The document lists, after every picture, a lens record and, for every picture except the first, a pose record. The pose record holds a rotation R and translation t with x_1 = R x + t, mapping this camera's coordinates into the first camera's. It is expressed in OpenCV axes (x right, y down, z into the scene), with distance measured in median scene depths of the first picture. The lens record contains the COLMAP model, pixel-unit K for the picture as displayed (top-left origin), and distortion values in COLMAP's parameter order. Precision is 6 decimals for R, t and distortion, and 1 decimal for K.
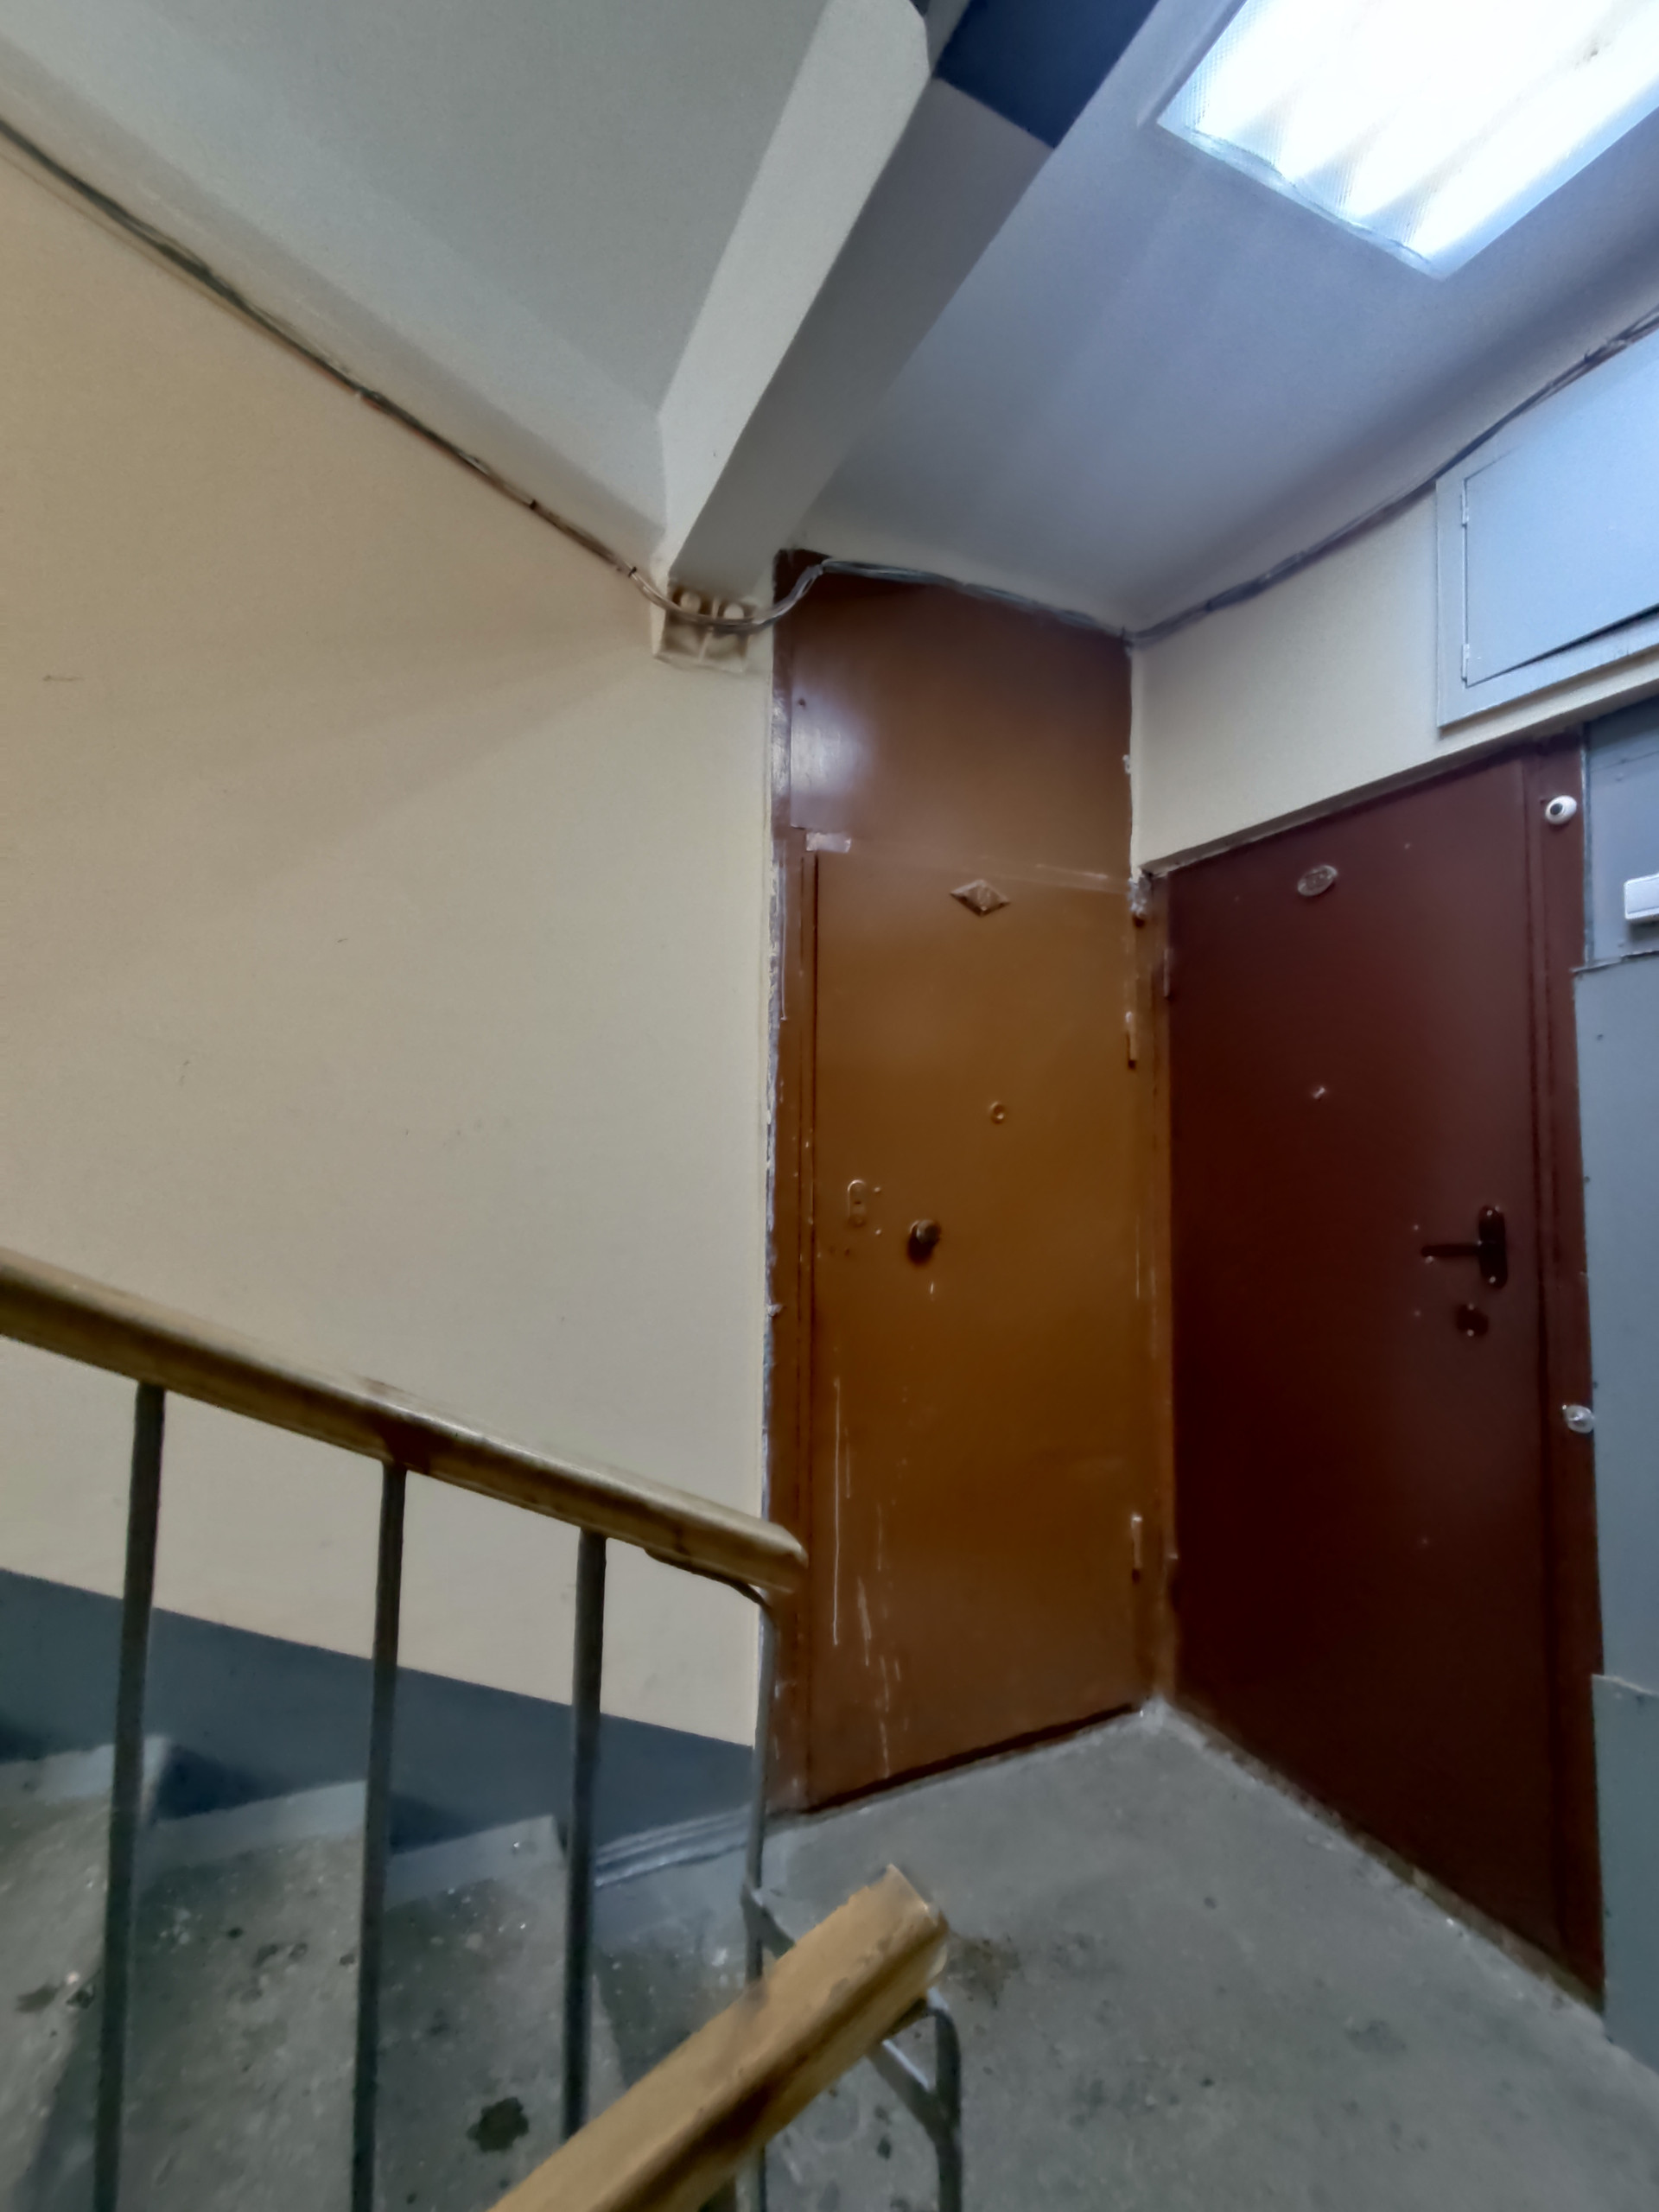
lens RADIAL K [[1026.0, 0, 842.6], [0, 1026.0, 1108.9], [0, 0, 1]] dist [0.000743, -0.000416]
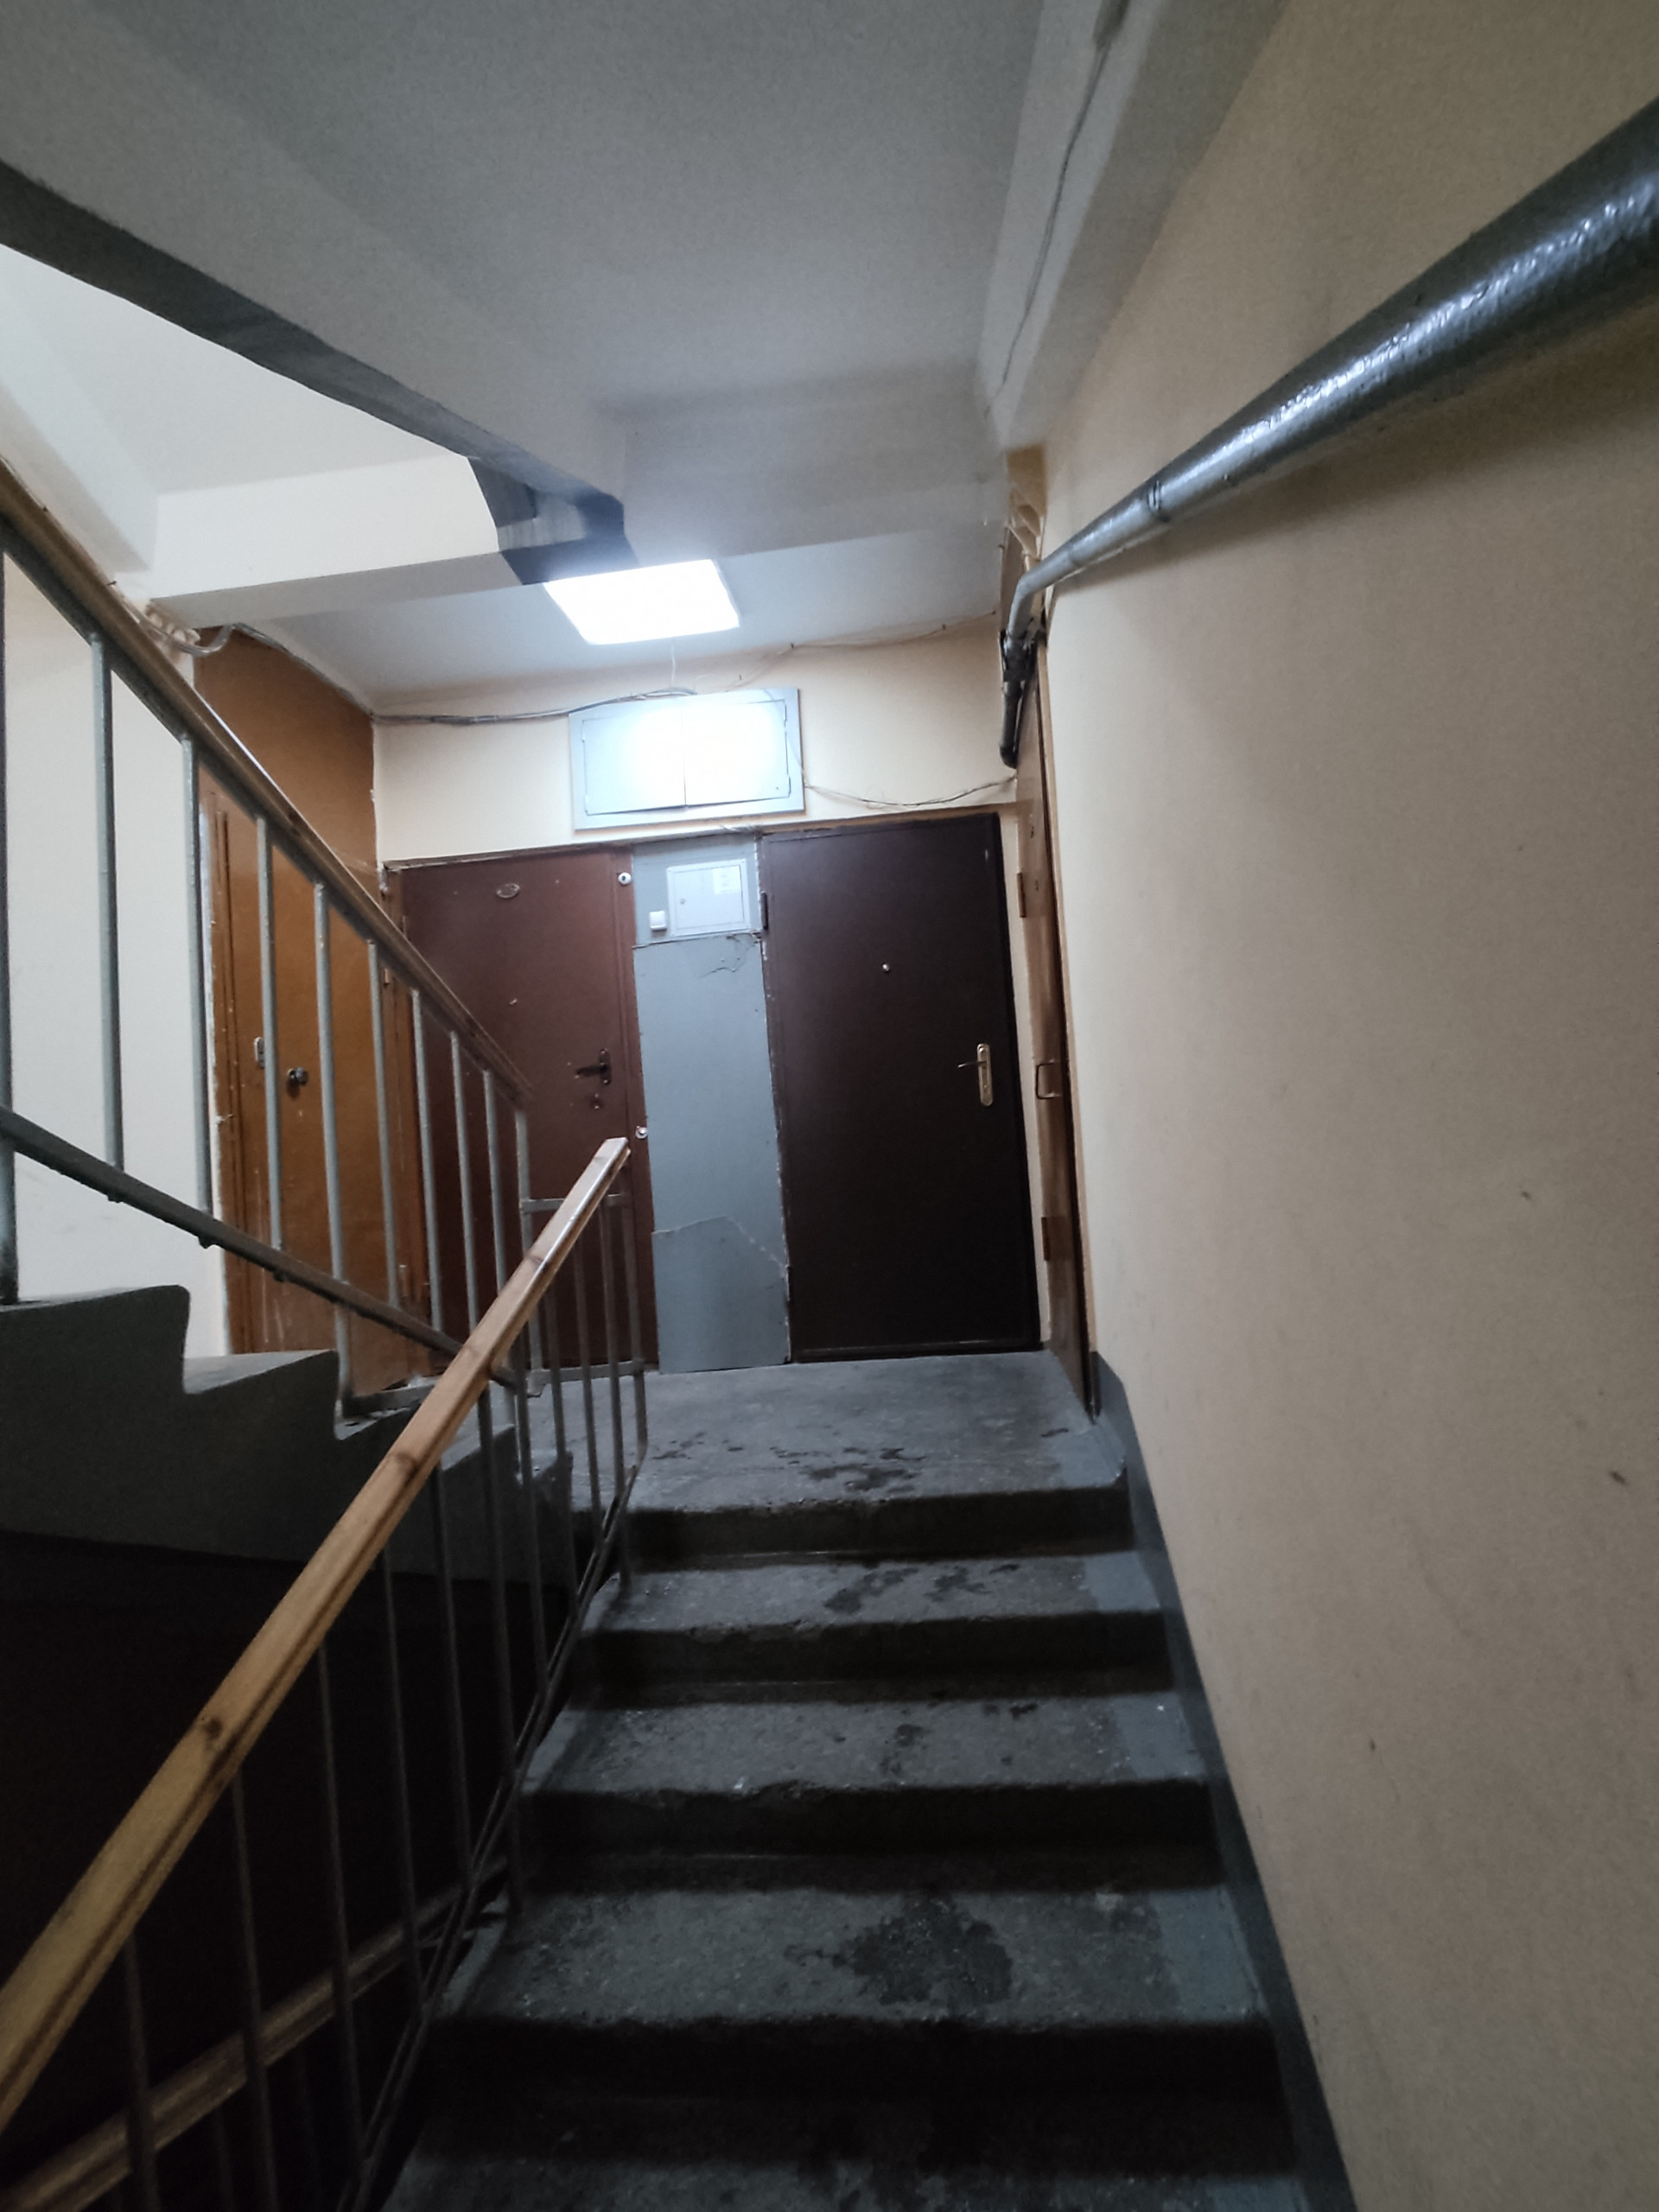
lens RADIAL K [[1026.0, 0, 856.3], [0, 1026.0, 1111.5], [0, 0, 1]] dist [0.000743, -0.000416]
pose [[0.519990, -0.012299, 0.854084, -0.825188], [0.030986, 0.999510, -0.004472, 0.213570], [-0.853610, 0.028790, 0.520116, -0.523515]]
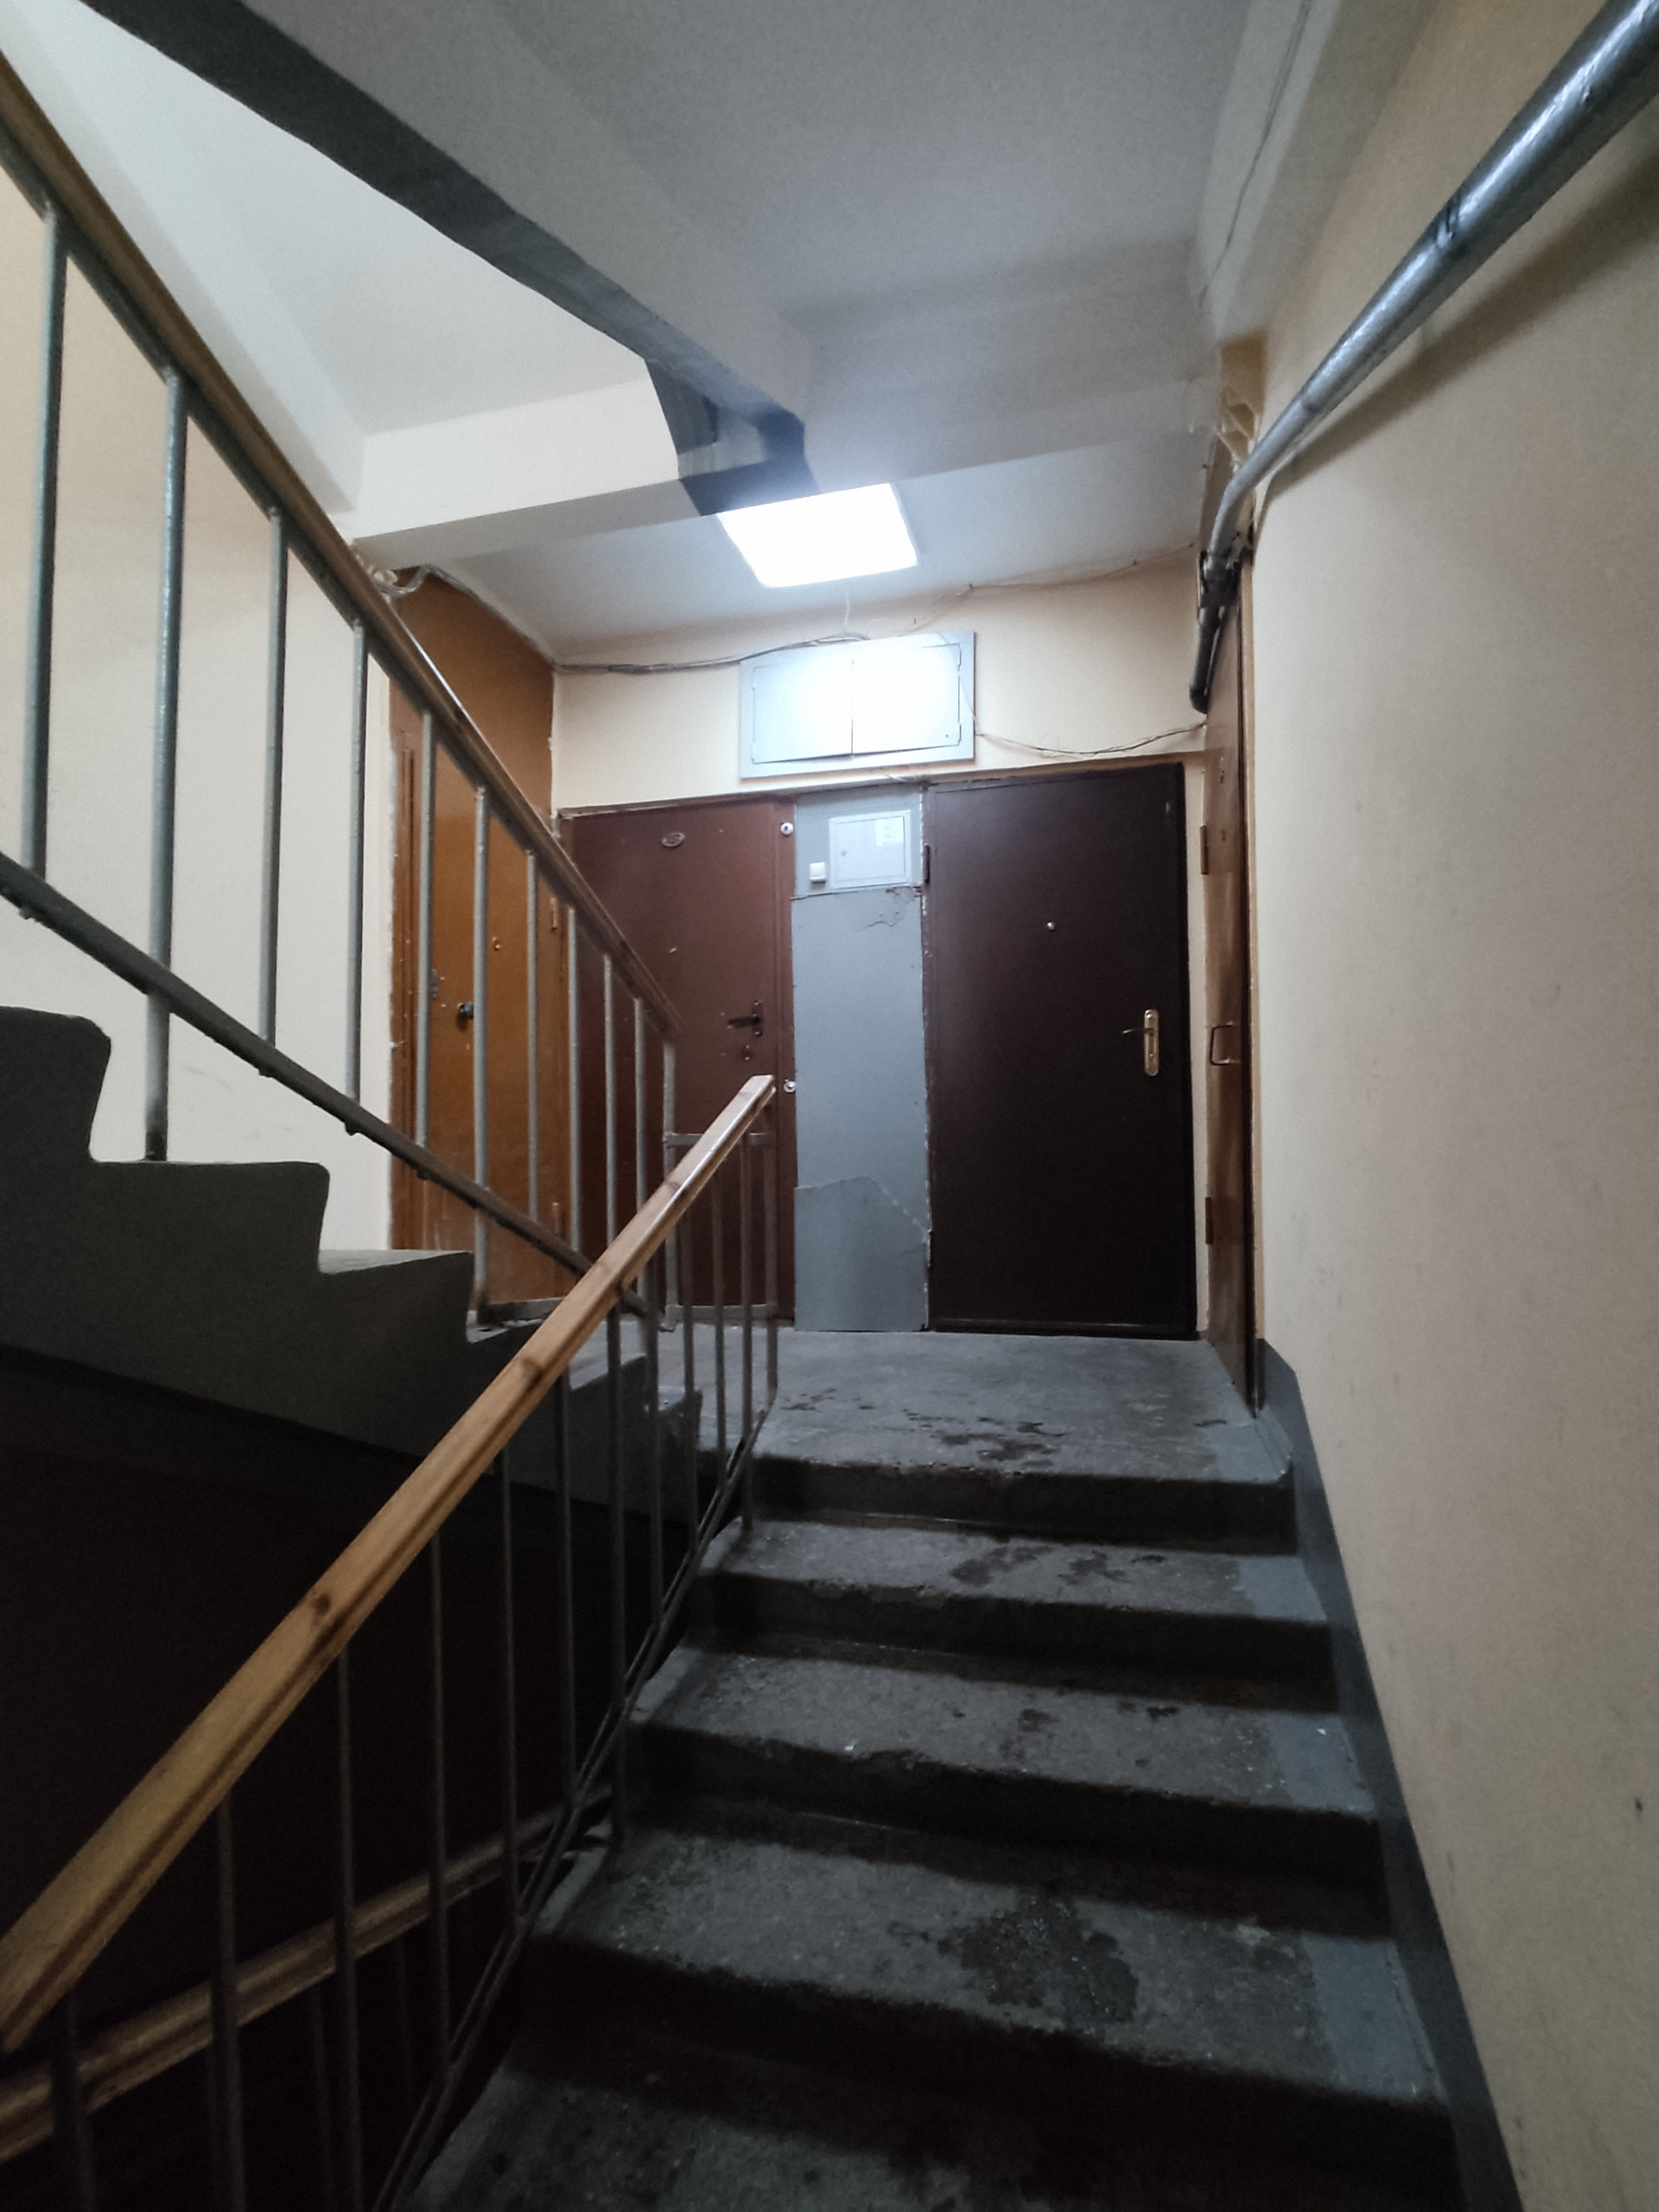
lens RADIAL K [[1026.0, 0, 854.5], [0, 1026.0, 1111.6], [0, 0, 1]] dist [0.000743, -0.000416]
pose [[0.639583, 0.008682, 0.768673, -0.779930], [-0.024534, 0.999657, 0.009124, 0.256701], [-0.768330, -0.024694, 0.639577, -0.489688]]
